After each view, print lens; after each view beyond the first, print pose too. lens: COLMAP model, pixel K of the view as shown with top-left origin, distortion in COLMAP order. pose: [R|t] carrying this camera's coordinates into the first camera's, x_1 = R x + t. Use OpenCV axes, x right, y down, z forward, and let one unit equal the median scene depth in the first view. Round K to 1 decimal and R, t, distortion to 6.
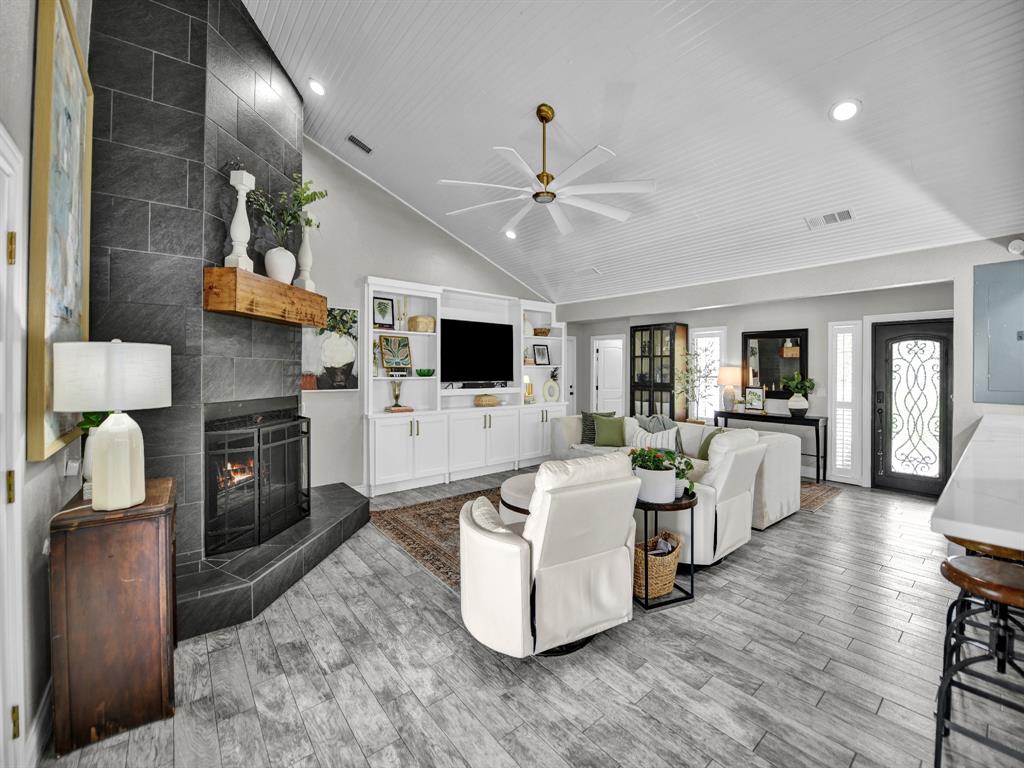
lens RADIAL K [[421.7, 0, 516.0], [0, 421.7, 374.8], [0, 0, 1]] dist [-0.015585, -0.001191]
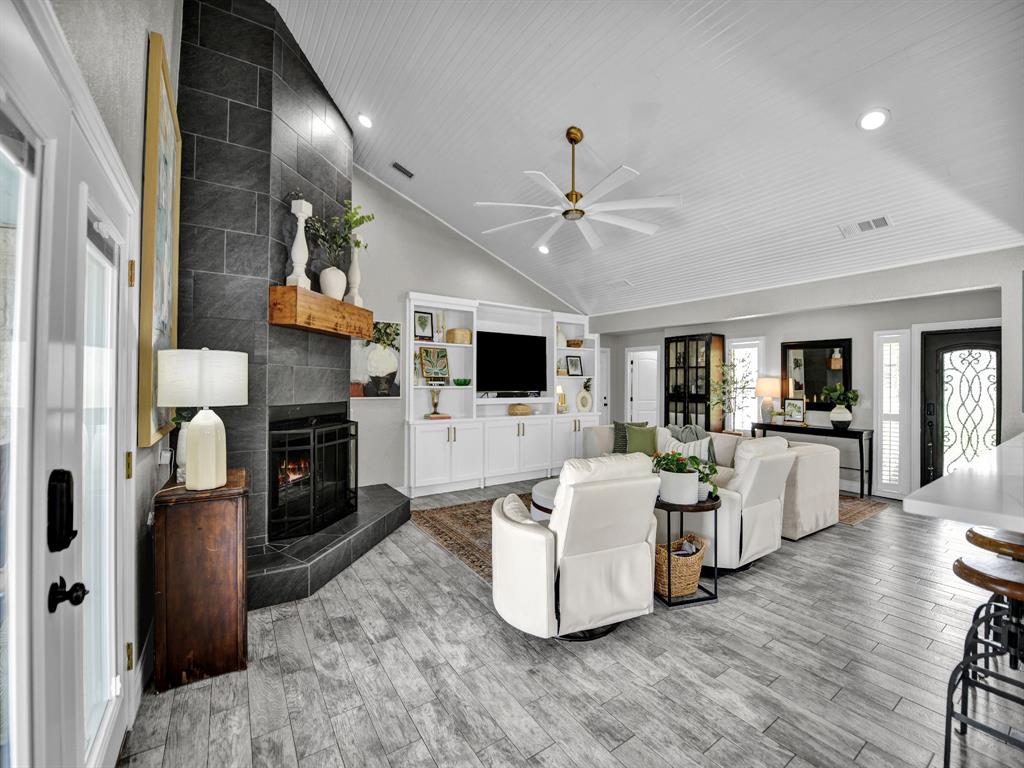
lens RADIAL K [[421.7, 0, 516.5], [0, 421.7, 384.2], [0, 0, 1]] dist [-0.015585, -0.001191]
pose [[0.996327, 0.002102, -0.085608, 0.018456], [-0.002903, 0.999953, -0.009236, 0.016047], [0.085585, 0.009451, 0.996286, -0.068963]]
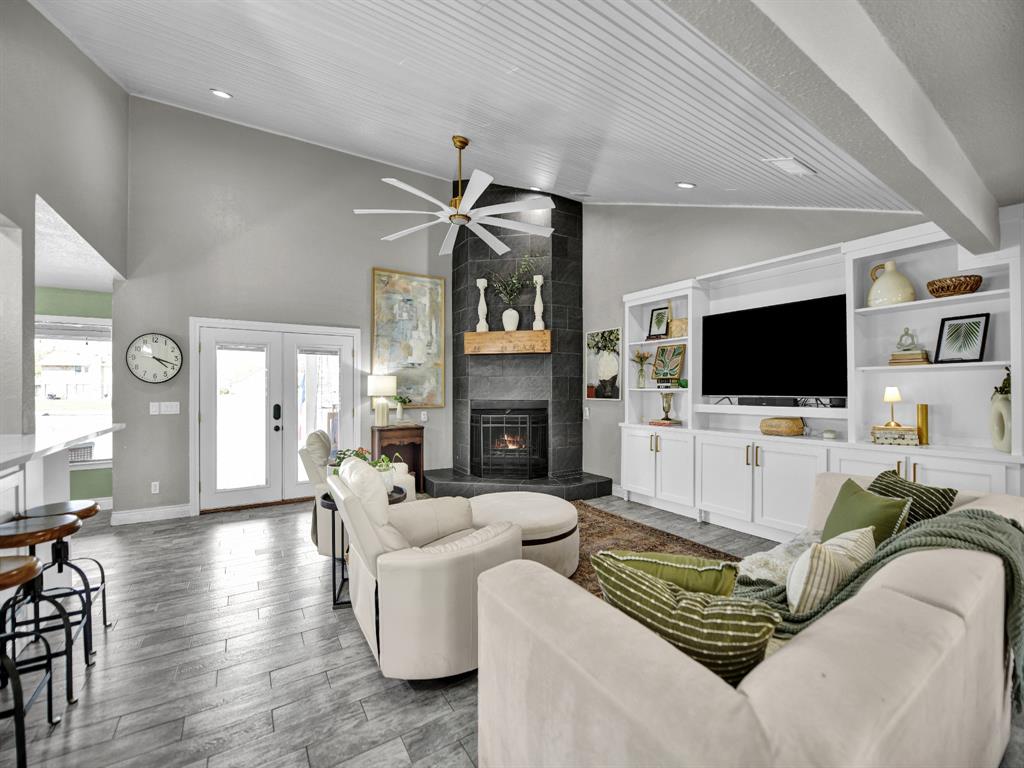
lens RADIAL K [[421.7, 0, 519.3], [0, 421.7, 387.8], [0, 0, 1]] dist [-0.015585, -0.001191]
pose [[-0.098120, -0.004080, -0.995166, 1.190280], [-0.002970, 0.999988, -0.003807, 0.014016], [0.995170, 0.002582, -0.098131, 1.321861]]
